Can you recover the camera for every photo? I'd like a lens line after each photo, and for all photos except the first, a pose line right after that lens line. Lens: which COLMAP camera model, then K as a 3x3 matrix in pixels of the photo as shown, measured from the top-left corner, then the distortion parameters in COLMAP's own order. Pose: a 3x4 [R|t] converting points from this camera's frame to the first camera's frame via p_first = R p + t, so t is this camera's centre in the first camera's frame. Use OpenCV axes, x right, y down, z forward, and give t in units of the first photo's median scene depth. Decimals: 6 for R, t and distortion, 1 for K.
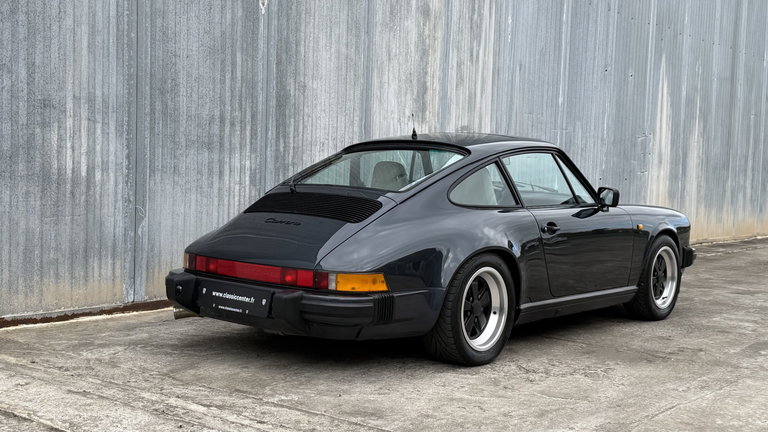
lens RADIAL K [[931.0, 0, 384.0], [0, 931.0, 216.0], [0, 0, 1]] dist [0.231539, -0.522786]
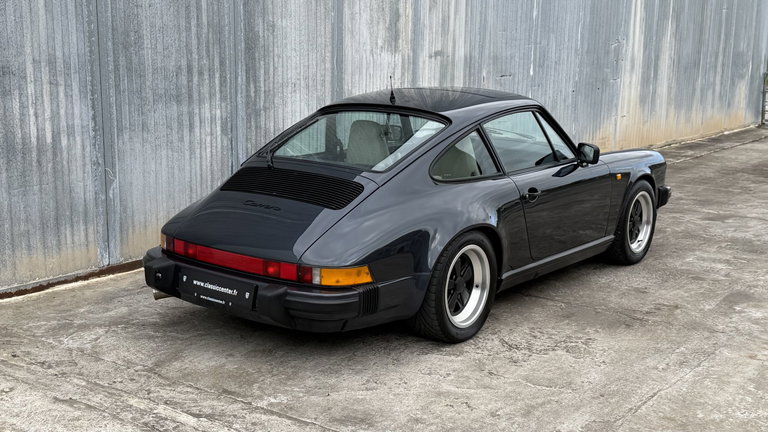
lens RADIAL K [[931.0, 0, 384.0], [0, 931.0, 216.0], [0, 0, 1]] dist [0.231539, -0.522786]
pose [[0.999090, -0.022026, 0.036512, -0.014257], [0.016607, 0.989644, 0.142580, -0.101041], [-0.039274, -0.141844, 0.989110, 0.021405]]
